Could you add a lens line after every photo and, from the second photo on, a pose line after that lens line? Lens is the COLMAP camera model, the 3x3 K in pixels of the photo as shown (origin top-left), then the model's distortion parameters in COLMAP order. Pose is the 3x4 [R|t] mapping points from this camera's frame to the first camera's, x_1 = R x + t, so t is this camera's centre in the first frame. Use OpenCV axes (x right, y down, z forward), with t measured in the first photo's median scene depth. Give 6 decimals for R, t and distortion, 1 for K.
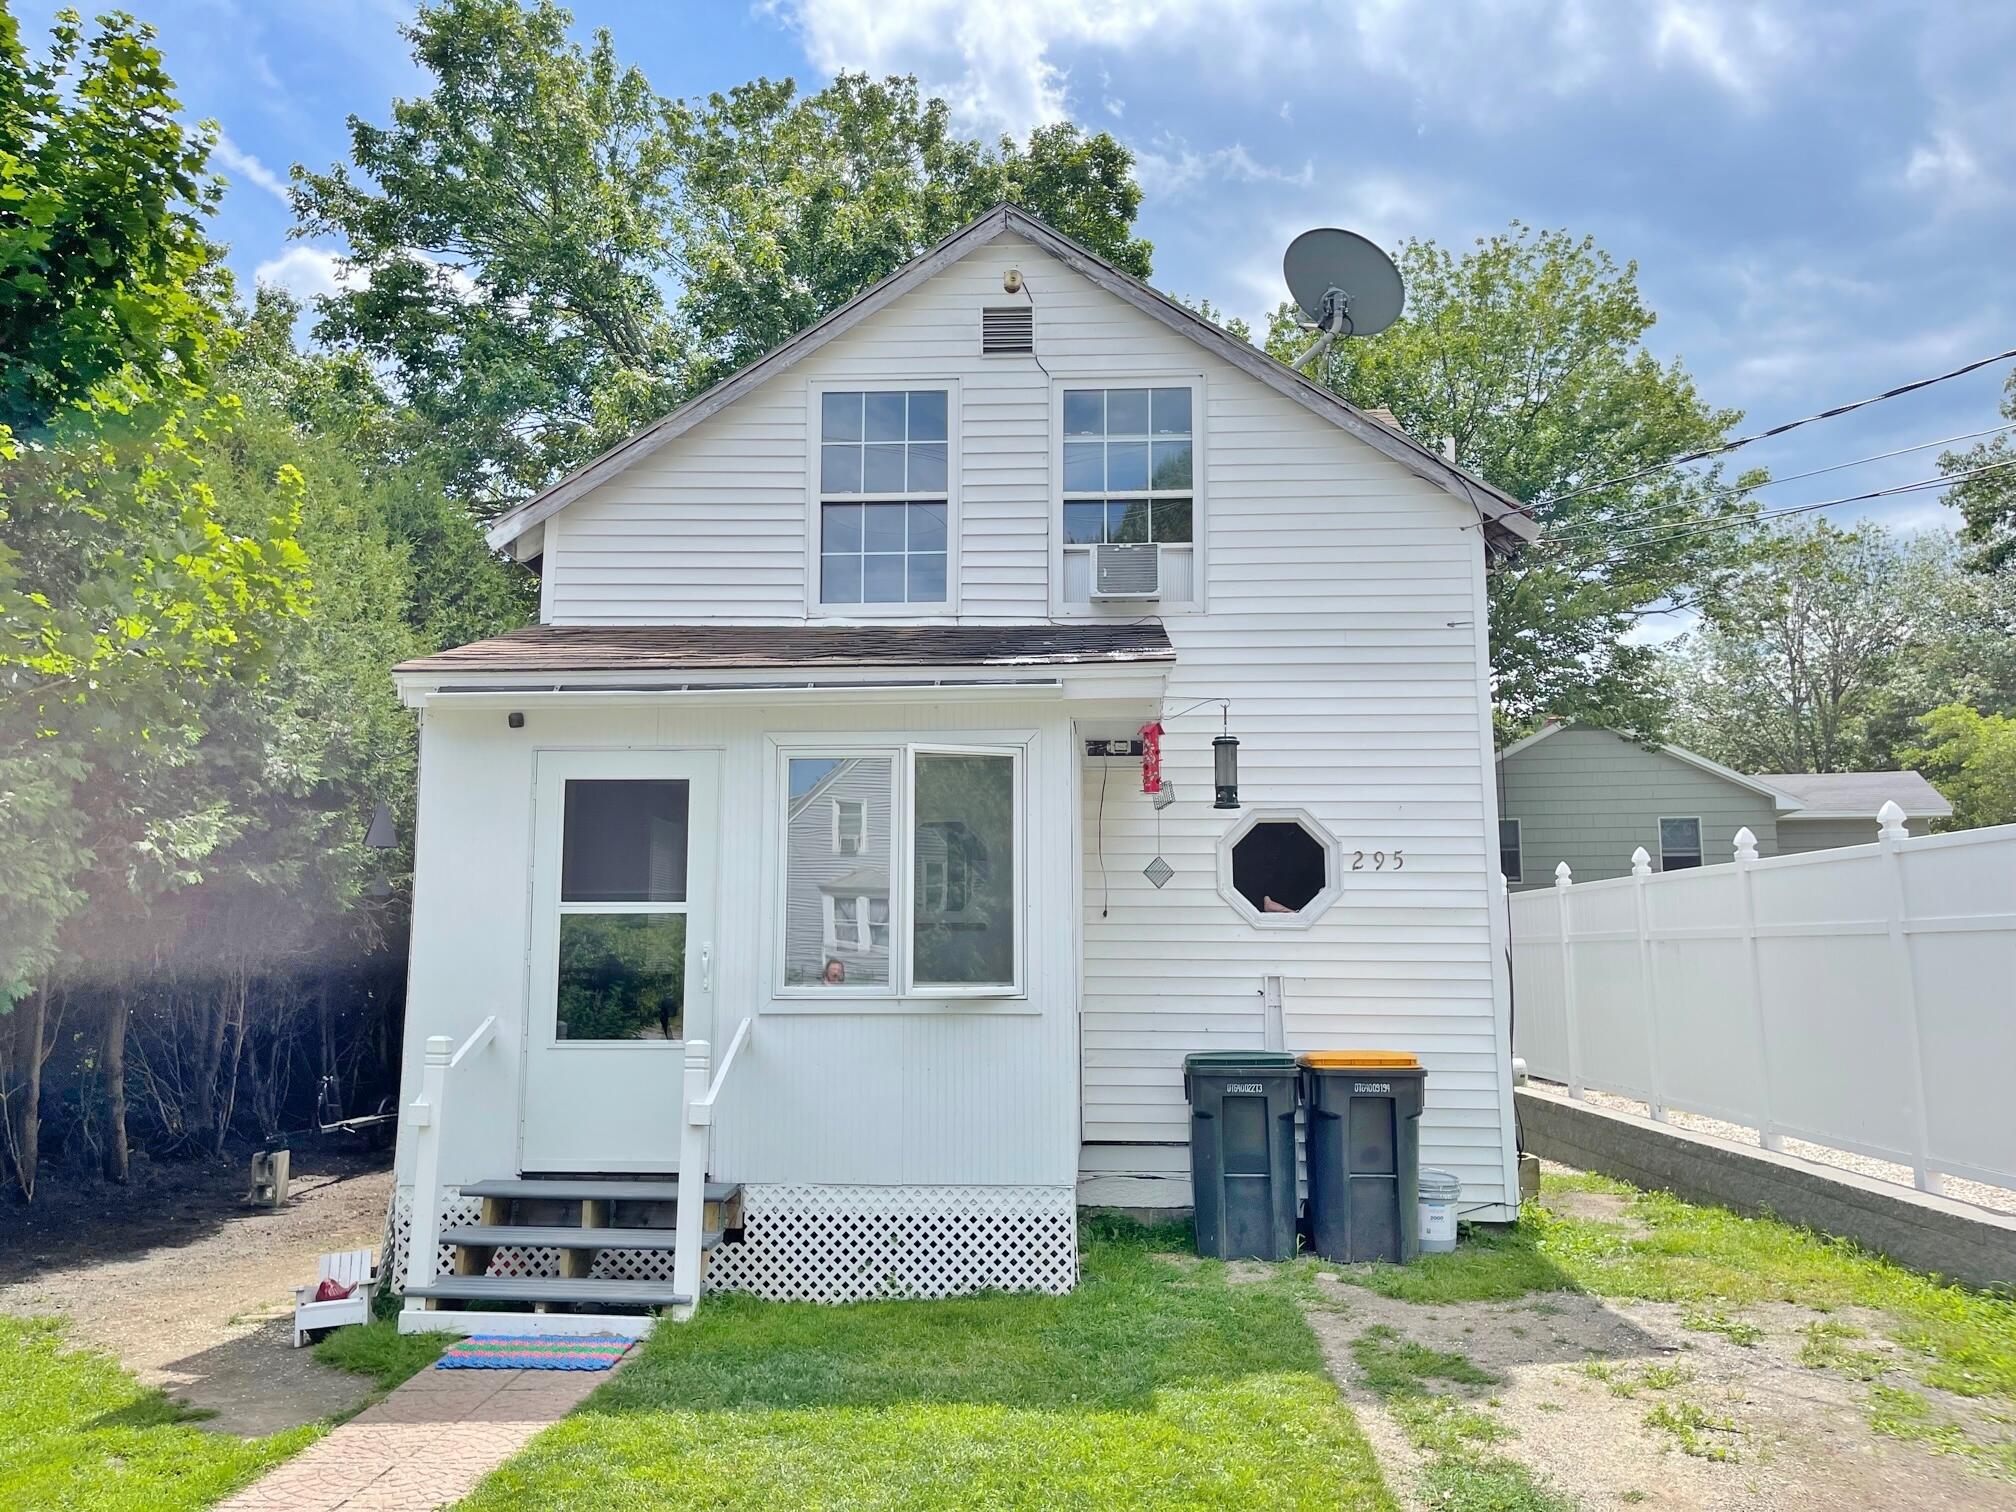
lens RADIAL K [[1512.2, 0, 1001.2], [0, 1512.2, 757.6], [0, 0, 1]] dist [0.016771, -0.005534]
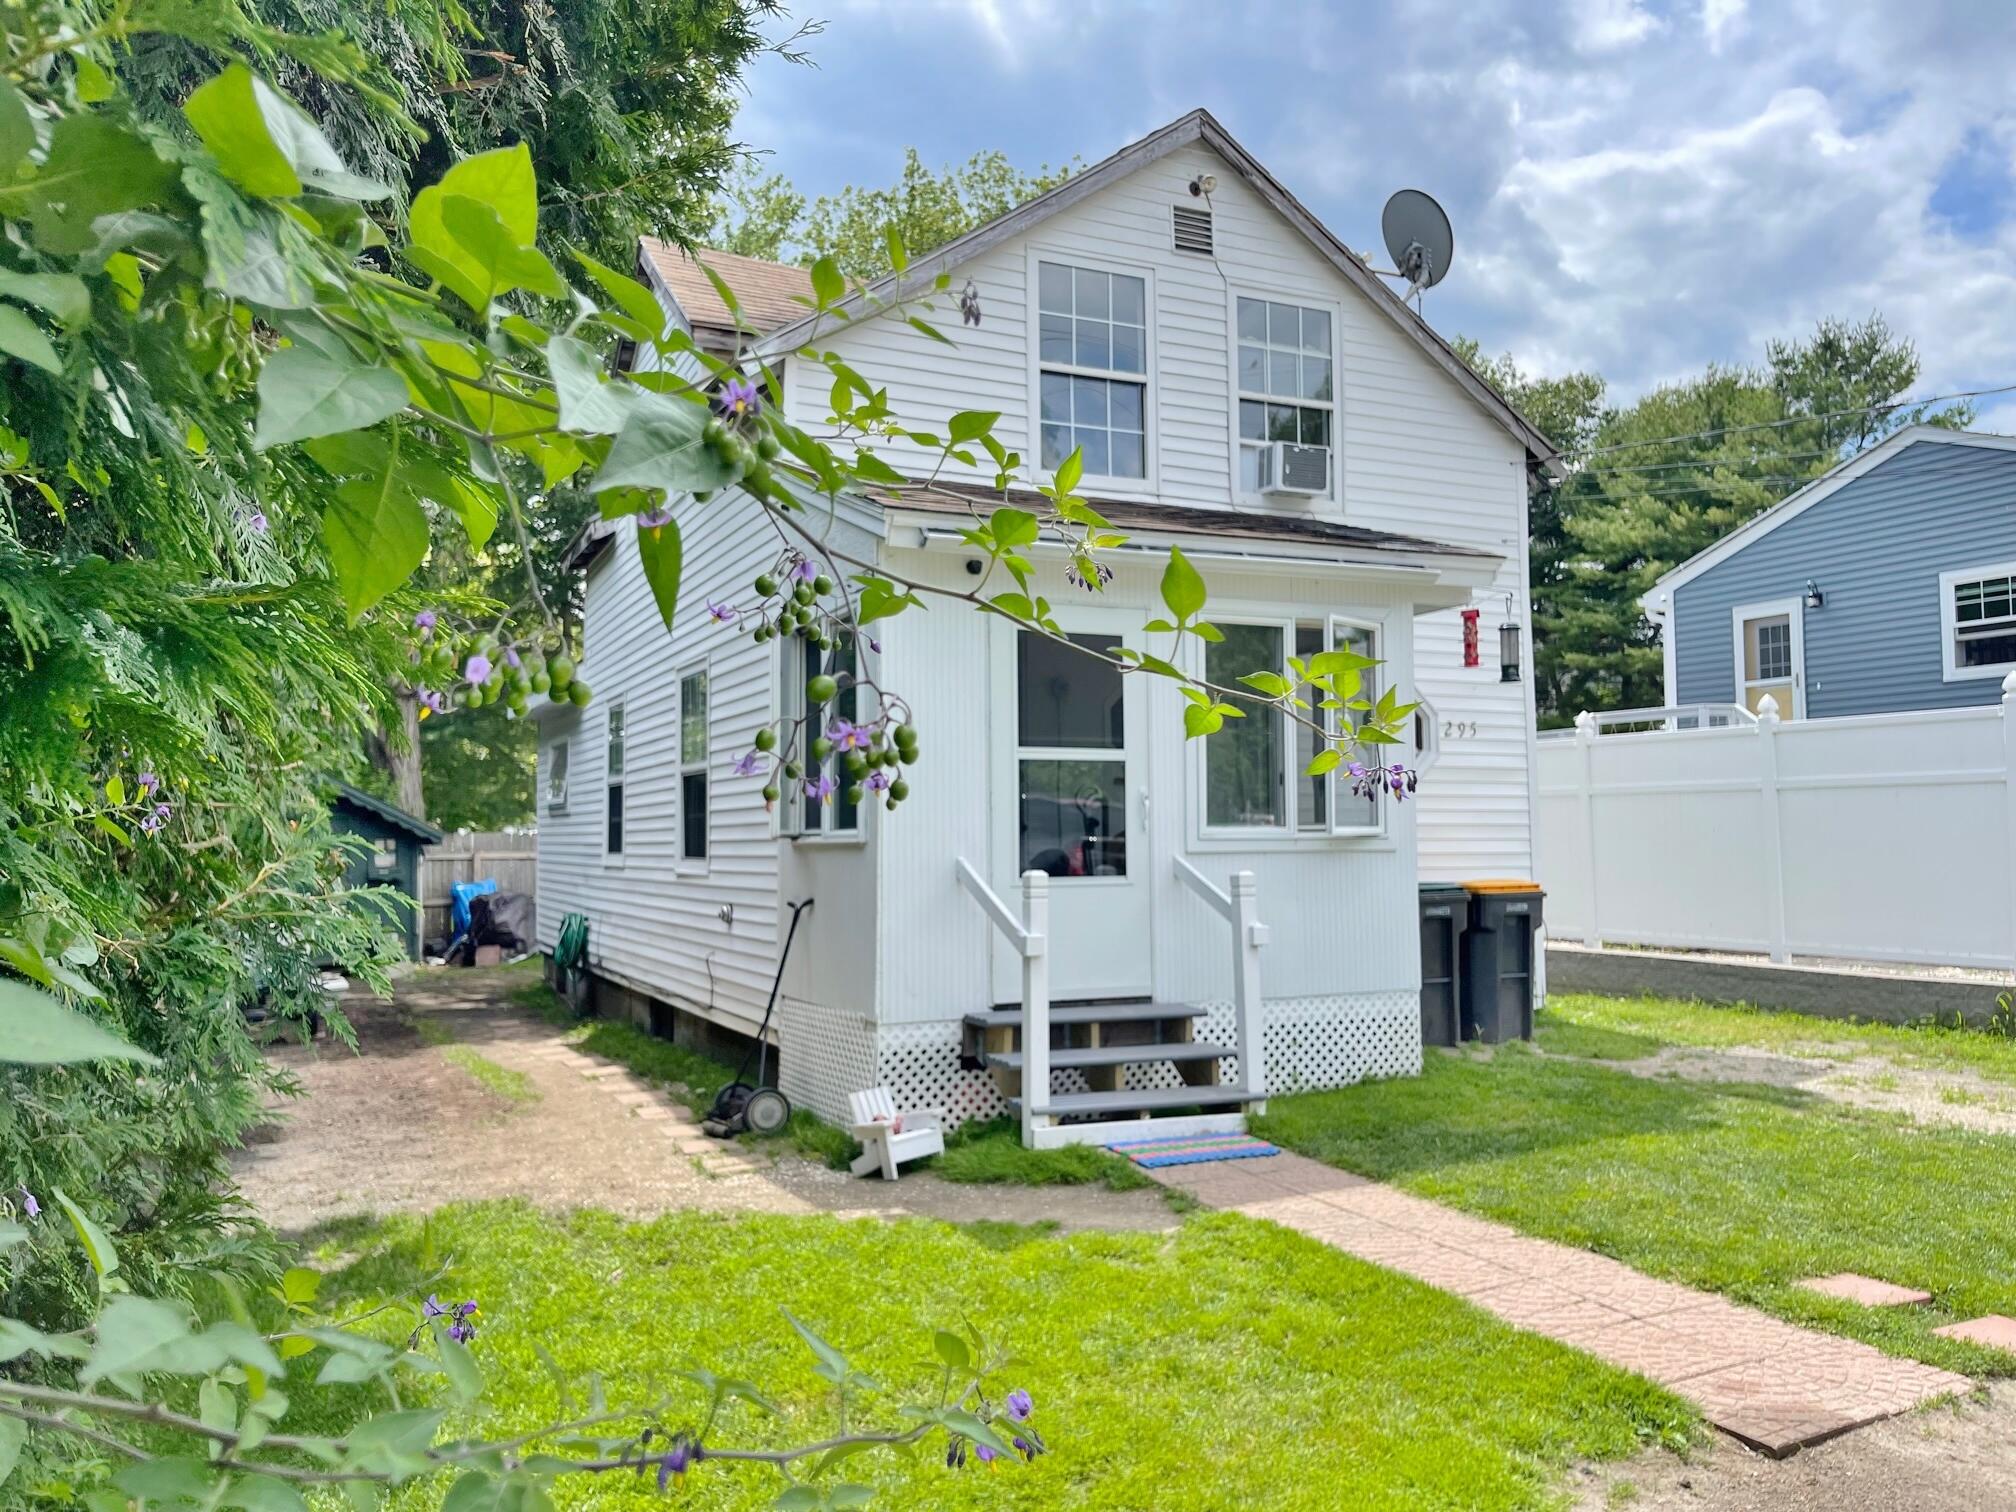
lens RADIAL K [[1512.2, 0, 1001.2], [0, 1512.2, 757.6], [0, 0, 1]] dist [0.016771, -0.005534]
pose [[0.888570, 0.018923, 0.458350, -0.707946], [-0.056887, 0.995982, 0.069162, 0.029327], [-0.455199, -0.087529, 0.886077, 0.082996]]
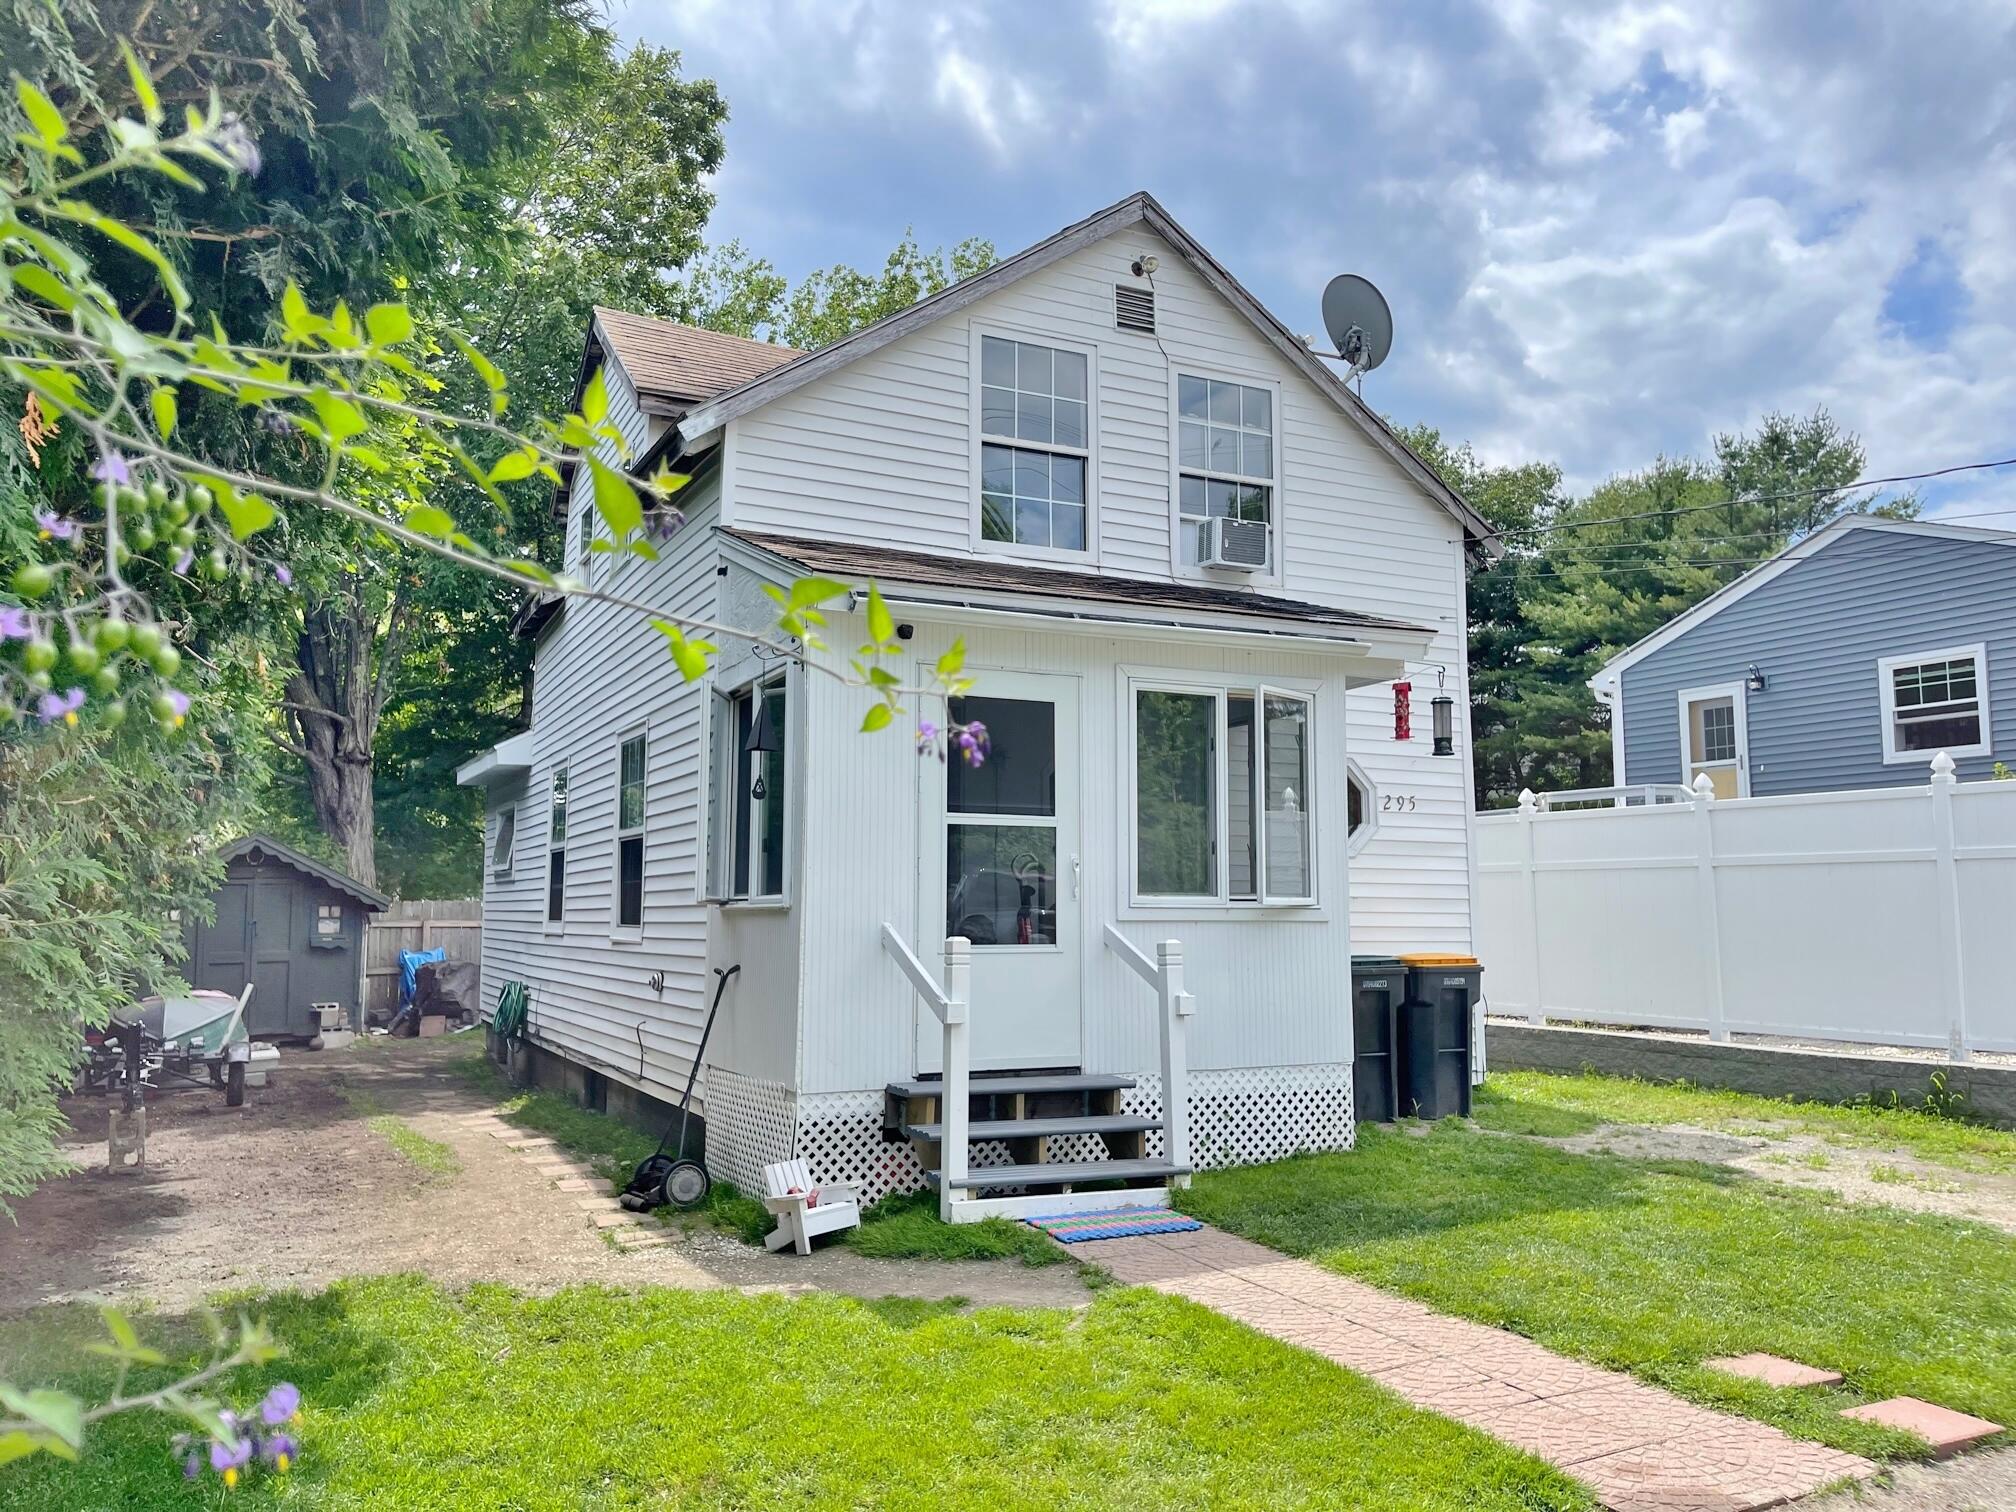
lens RADIAL K [[1506.0, 0, 1008.0], [0, 1506.0, 756.0], [0, 0, 1]] dist [0.021753, -0.002994]
pose [[0.876334, 0.052837, 0.478797, -0.682339], [-0.069402, 0.997445, 0.016954, 0.033680], [-0.476678, -0.048087, 0.877762, 0.078227]]
